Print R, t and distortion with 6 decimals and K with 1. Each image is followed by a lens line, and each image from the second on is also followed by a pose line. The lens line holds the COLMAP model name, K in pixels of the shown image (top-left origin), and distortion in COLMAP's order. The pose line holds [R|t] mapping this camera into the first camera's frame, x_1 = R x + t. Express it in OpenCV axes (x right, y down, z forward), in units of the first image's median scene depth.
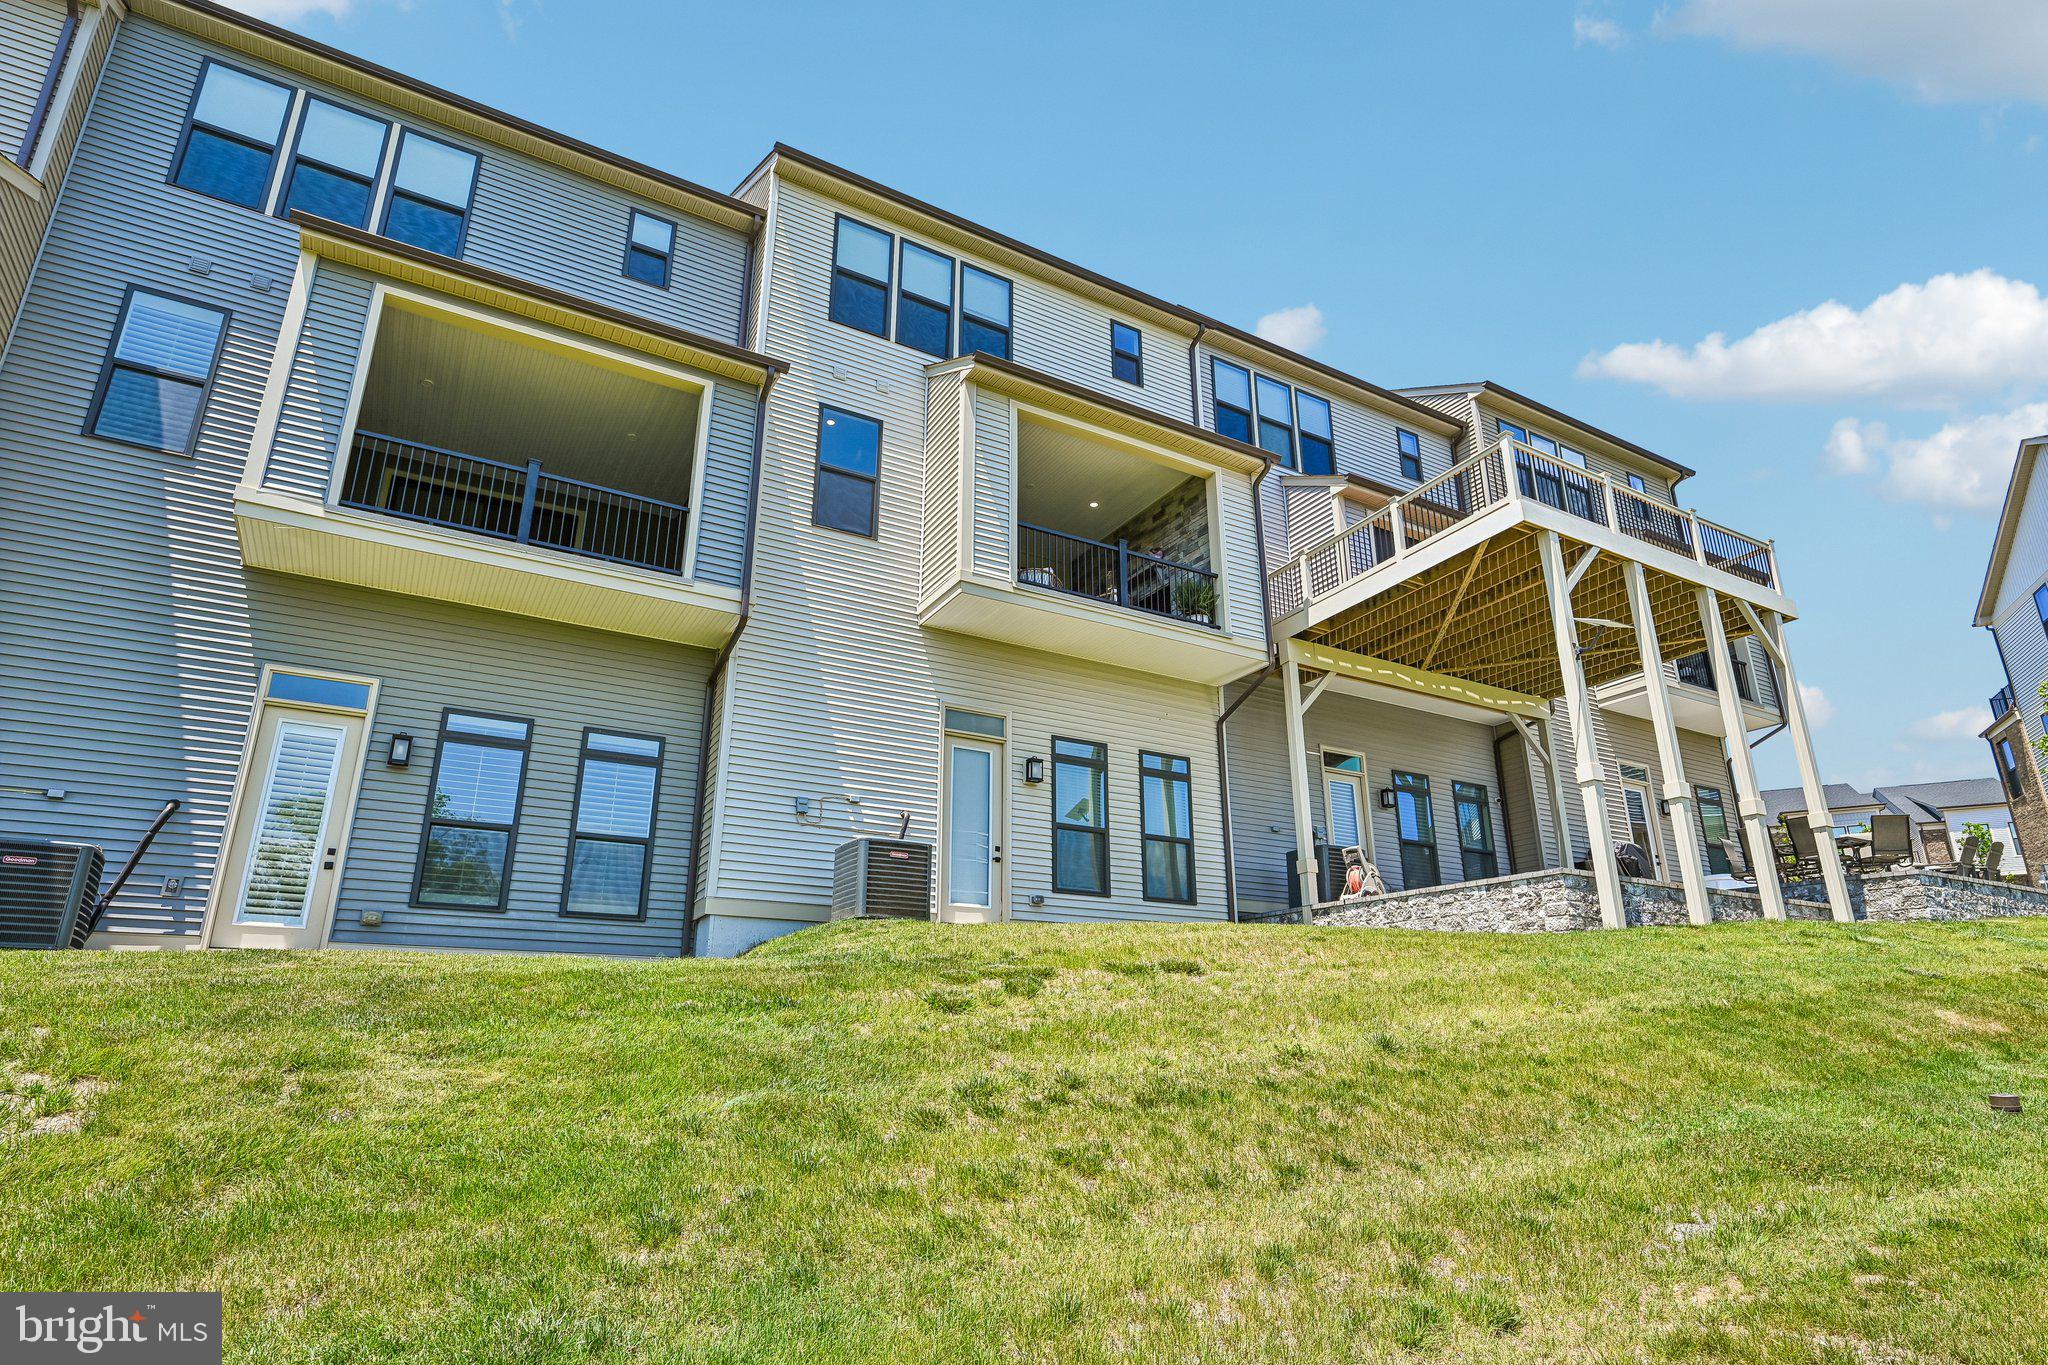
lens RADIAL K [[1118.5, 0, 1033.1], [0, 1118.5, 691.1], [0, 0, 1]] dist [-0.001639, -0.000169]
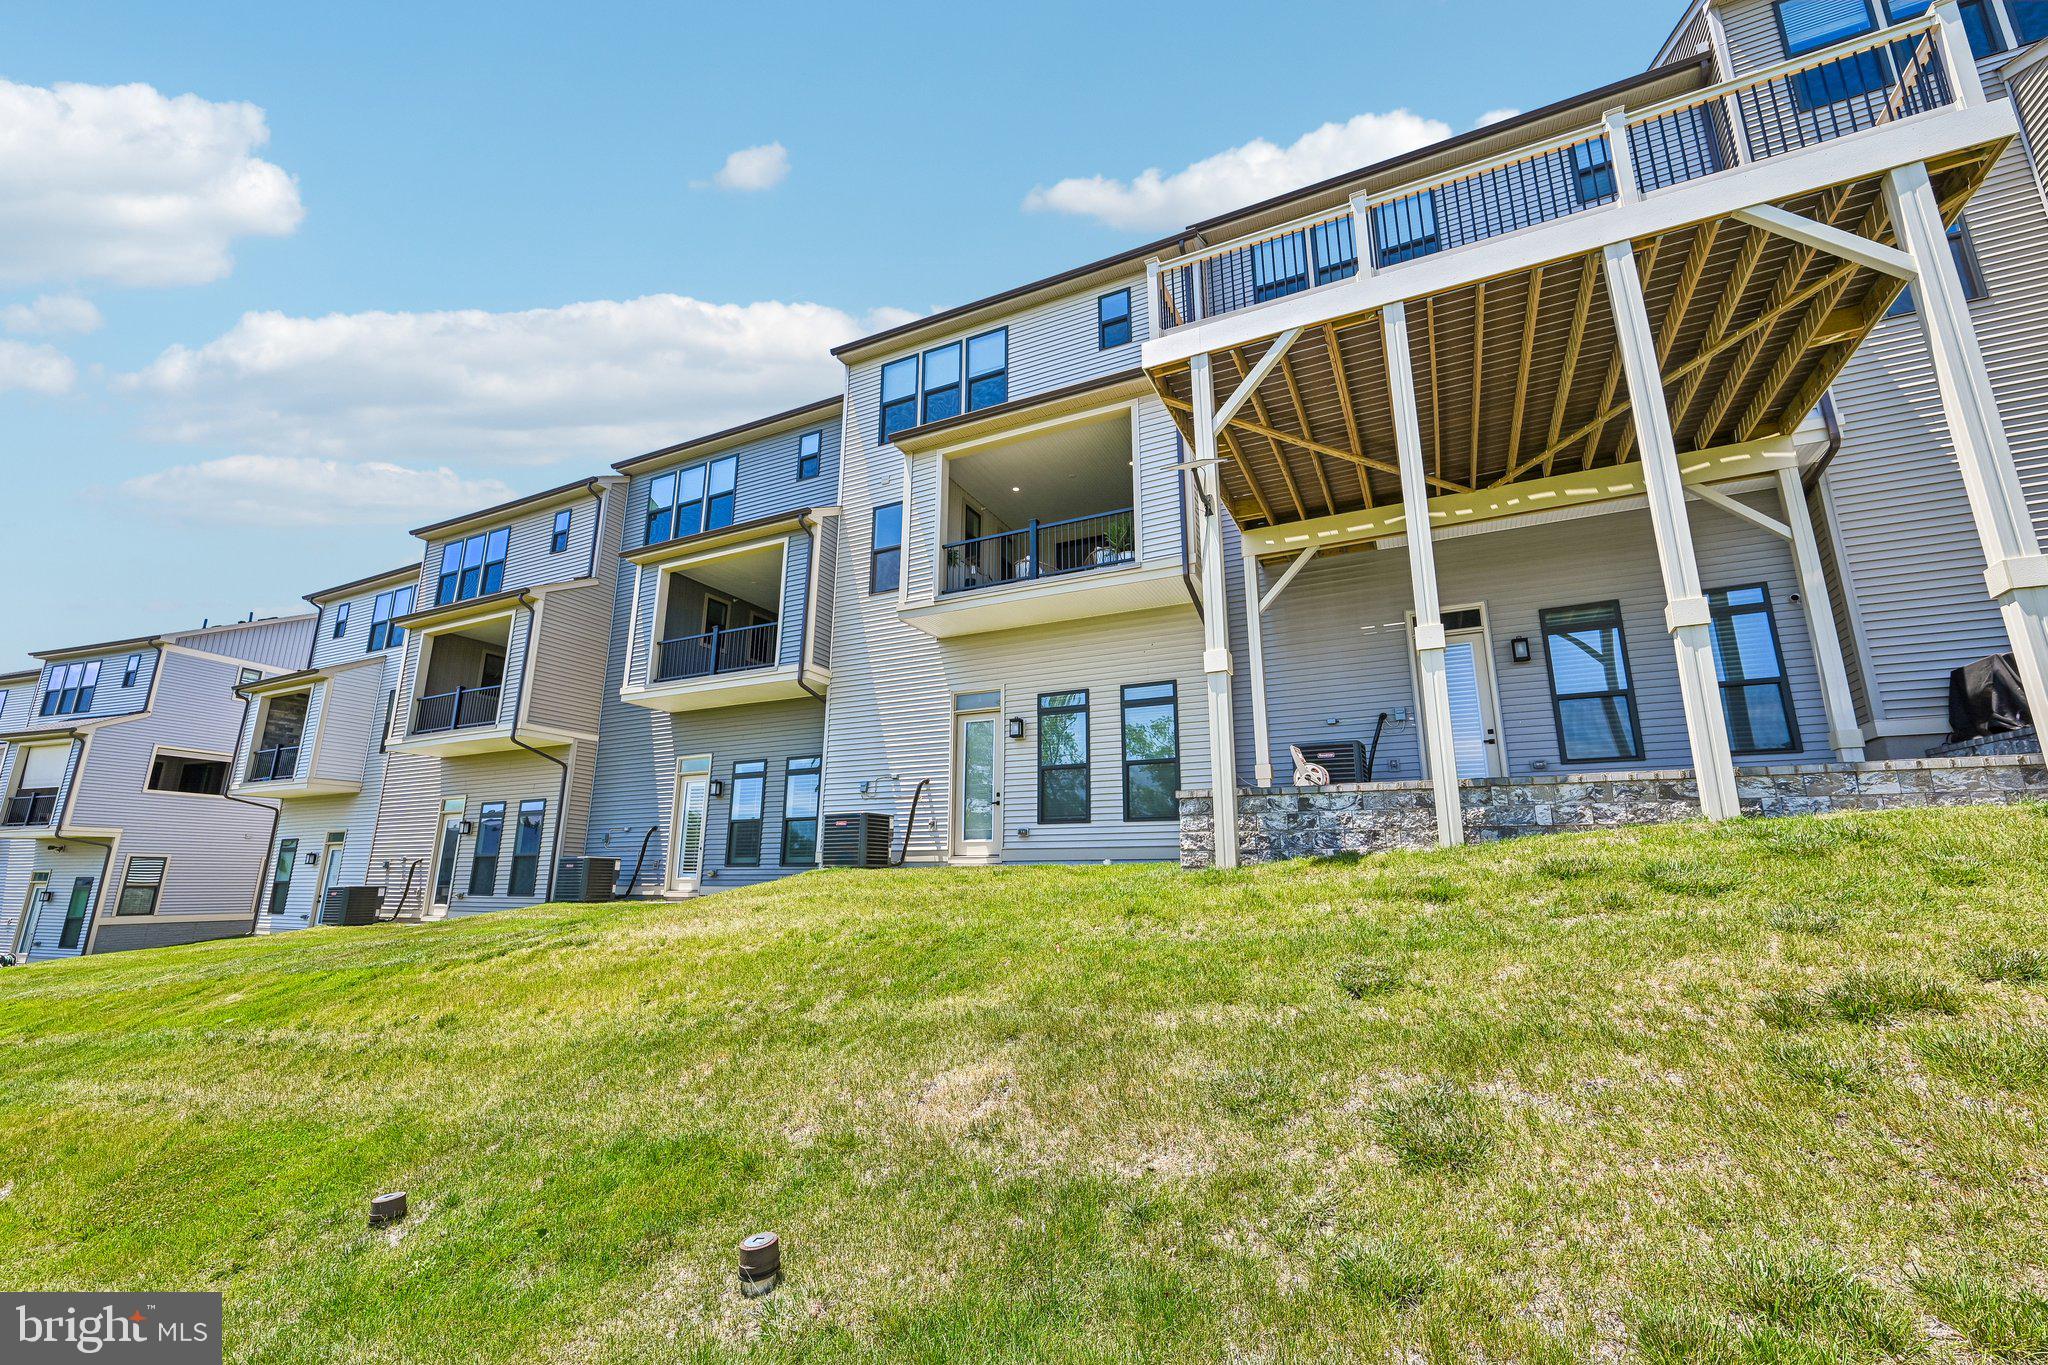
lens RADIAL K [[816.4, 0, 1029.0], [0, 816.4, 690.2], [0, 0, 1]] dist [-0.001554, -0.000013]
pose [[0.563589, -0.184604, -0.805164, 0.847657], [0.264981, 0.963602, -0.035451, 0.074619], [0.782402, -0.193374, 0.591992, 0.543220]]
